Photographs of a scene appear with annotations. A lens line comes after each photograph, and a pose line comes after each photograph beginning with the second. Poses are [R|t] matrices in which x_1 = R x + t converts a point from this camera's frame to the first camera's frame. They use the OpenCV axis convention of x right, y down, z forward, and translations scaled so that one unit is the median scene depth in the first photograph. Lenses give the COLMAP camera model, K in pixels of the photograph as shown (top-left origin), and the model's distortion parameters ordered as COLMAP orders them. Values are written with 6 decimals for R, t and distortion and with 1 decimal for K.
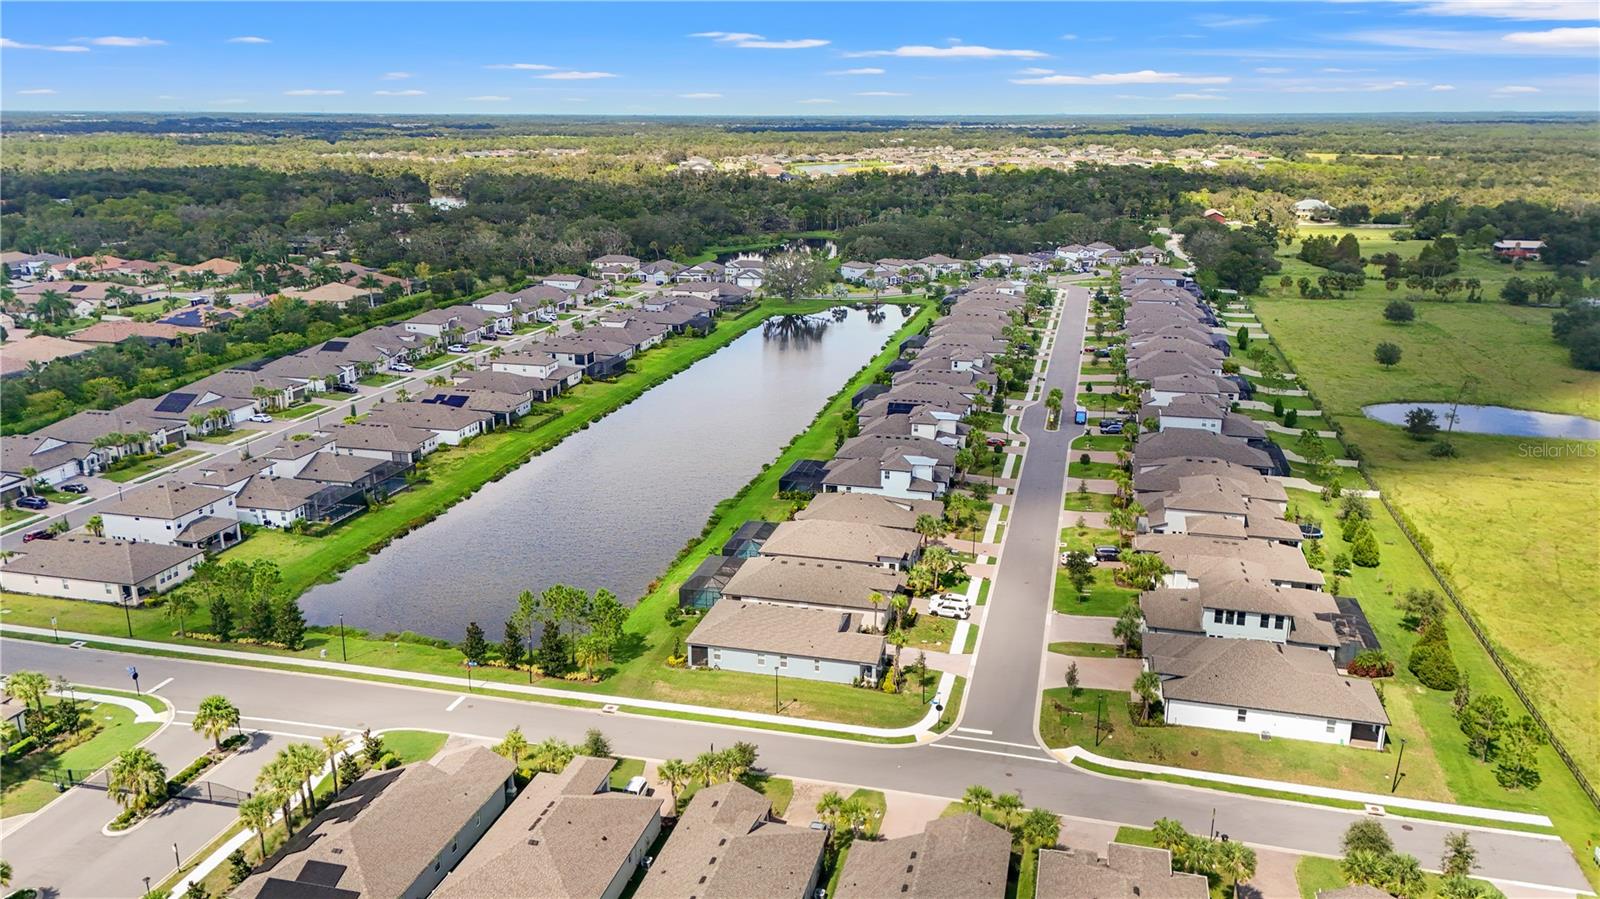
lens RADIAL K [[1174.4, 0, 800.0], [0, 1174.4, 449.5], [0, 0, 1]] dist [0.091421, -0.102037]
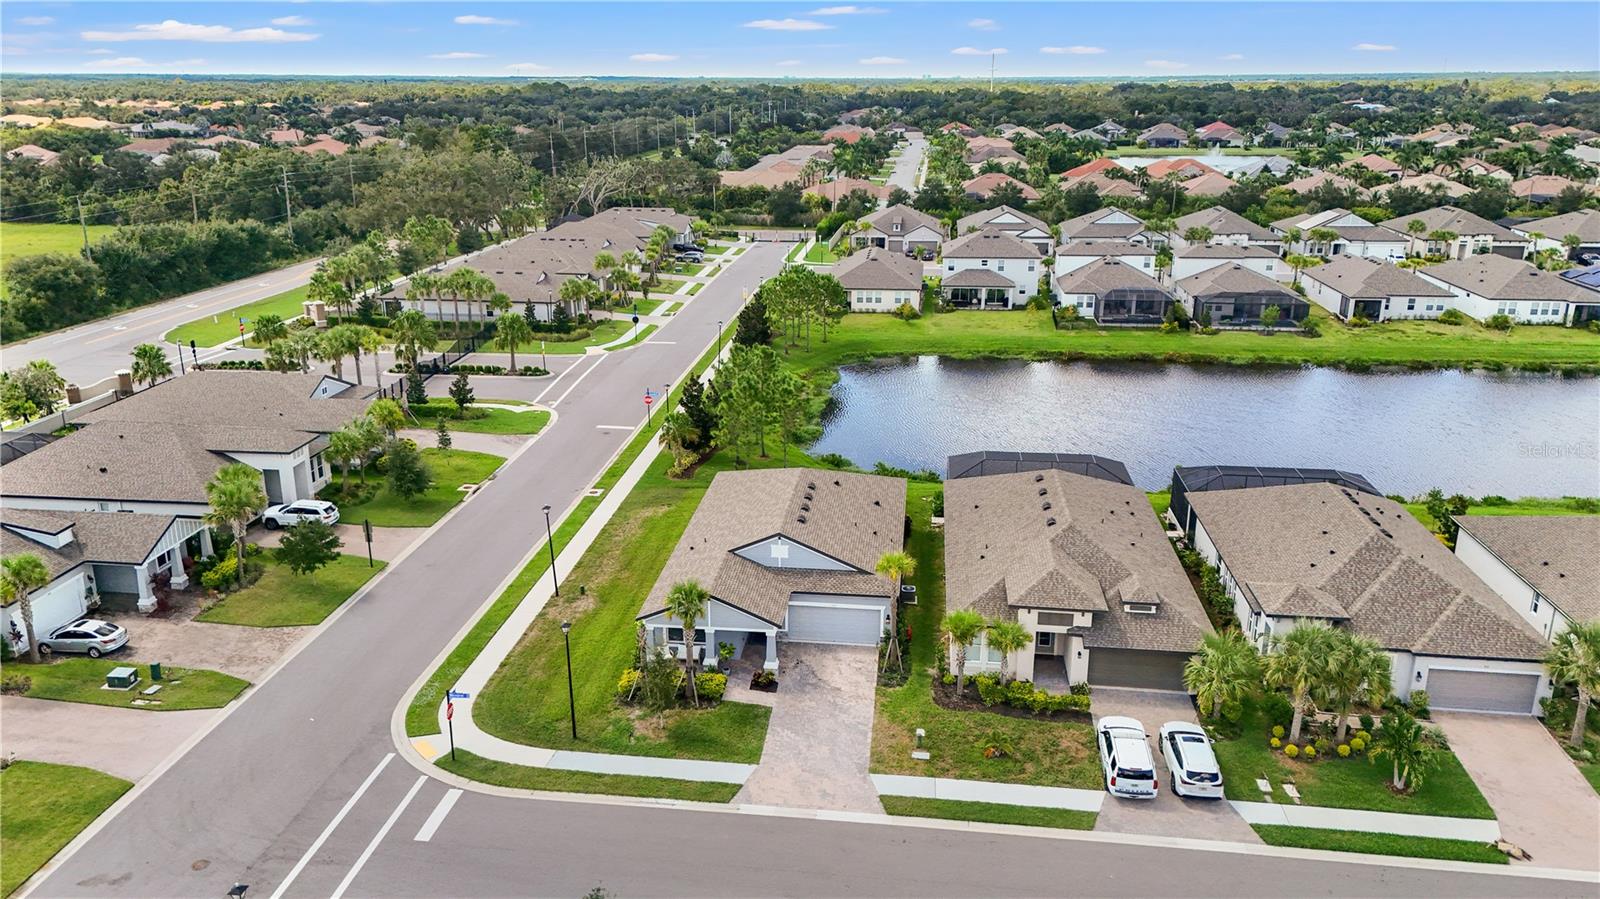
lens RADIAL K [[1174.4, 0, 800.0], [0, 1174.4, 449.5], [0, 0, 1]] dist [0.091421, -0.102037]
pose [[0.152254, 0.293683, -0.943700, 0.268090], [-0.277735, 0.929070, 0.244321, 0.003813], [0.948516, 0.224900, 0.223020, 0.554793]]
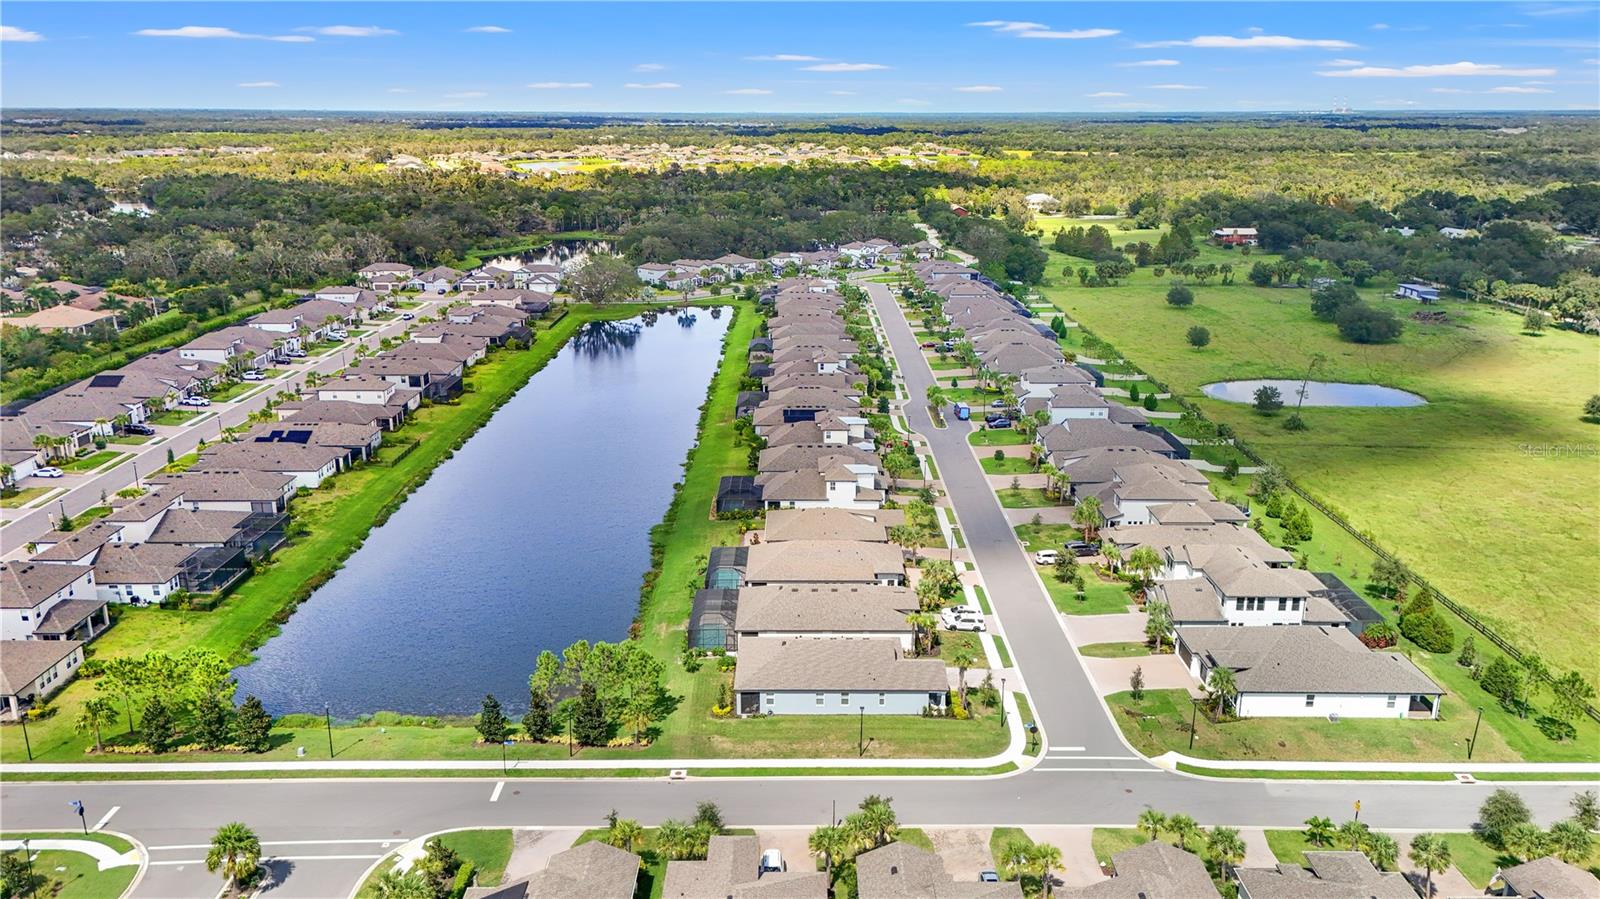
lens RADIAL K [[1174.4, 0, 800.0], [0, 1174.4, 449.5], [0, 0, 1]] dist [0.091421, -0.102037]
pose [[0.968898, -0.067375, 0.238111, -0.155347], [0.066886, 0.997709, 0.010140, -0.017381], [-0.238249, 0.006101, 0.971185, 0.059626]]
